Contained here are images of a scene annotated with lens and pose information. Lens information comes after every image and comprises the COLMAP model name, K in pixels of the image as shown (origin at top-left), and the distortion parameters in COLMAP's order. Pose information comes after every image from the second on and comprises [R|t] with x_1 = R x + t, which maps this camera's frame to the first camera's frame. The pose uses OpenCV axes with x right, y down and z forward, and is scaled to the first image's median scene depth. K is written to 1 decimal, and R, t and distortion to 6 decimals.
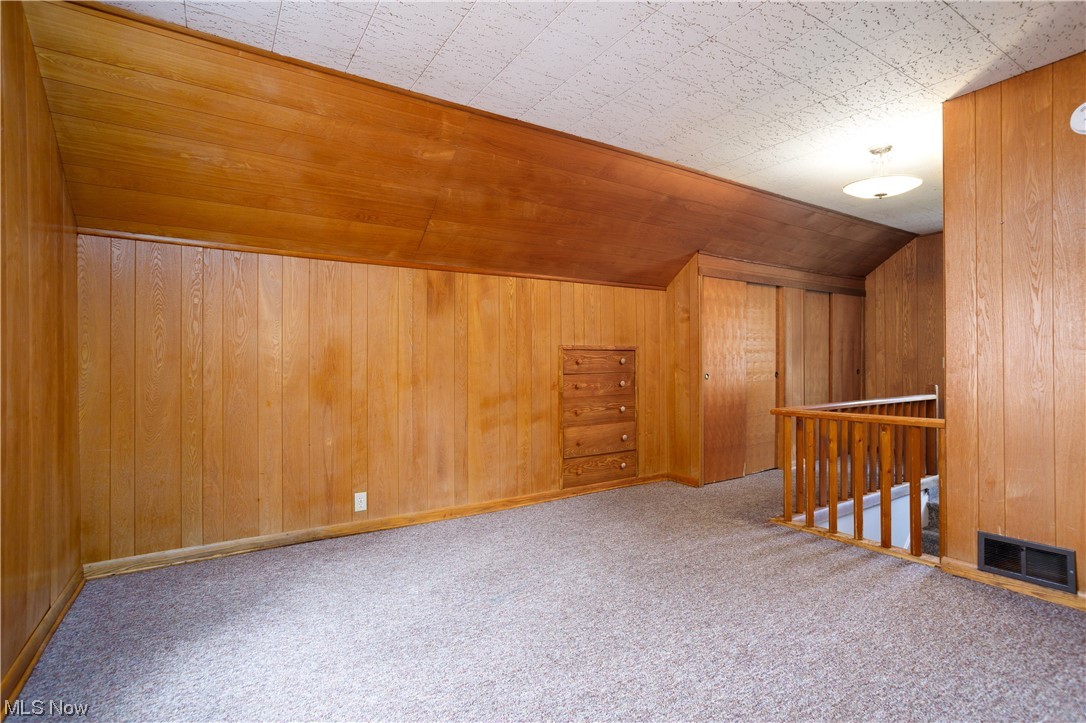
lens RADIAL K [[523.2, 0, 544.3], [0, 523.2, 357.1], [0, 0, 1]] dist [-0.059251, 0.033052]
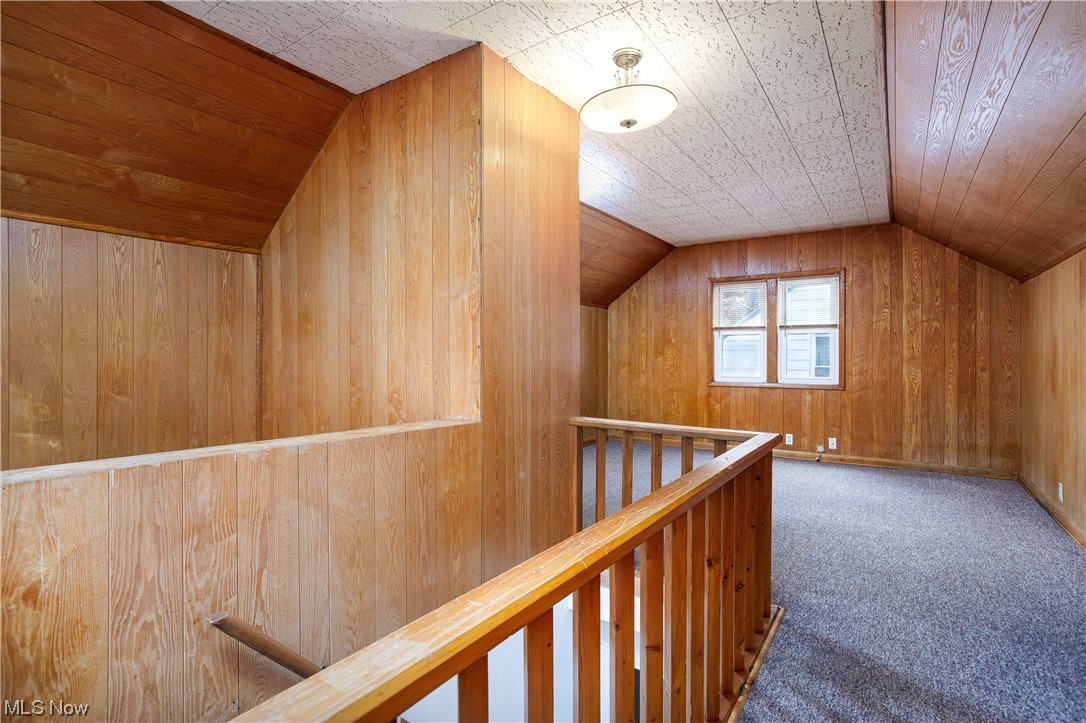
lens RADIAL K [[531.0, 0, 543.0], [0, 531.0, 361.5], [0, 0, 1]] dist [0.001405, 0.013105]
pose [[-0.918933, 0.008012, -0.394332, 1.238800], [0.007860, 0.999967, 0.002001, 0.008085], [0.394335, -0.001260, -0.918966, 1.911835]]
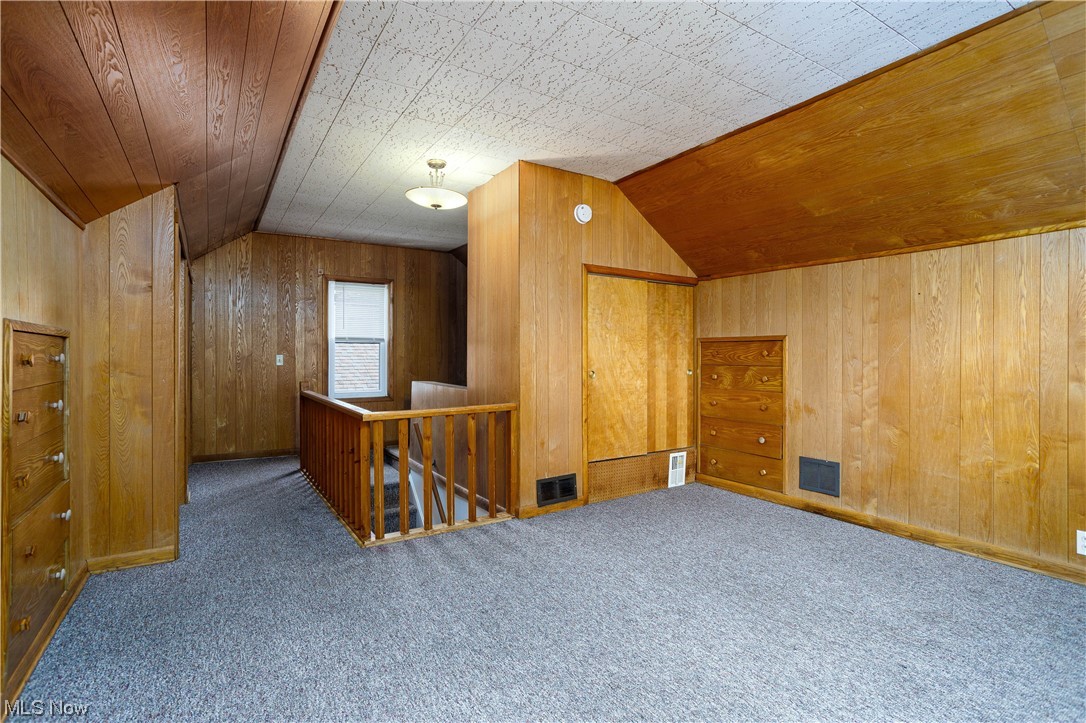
lens RADIAL K [[523.2, 0, 544.3], [0, 523.2, 357.1], [0, 0, 1]] dist [-0.059251, 0.033052]
pose [[-0.000456, 0.001913, 0.999998, -0.529801], [-0.005006, 0.999986, -0.001915, 0.007769], [-0.999987, -0.005006, -0.000446, 0.905236]]
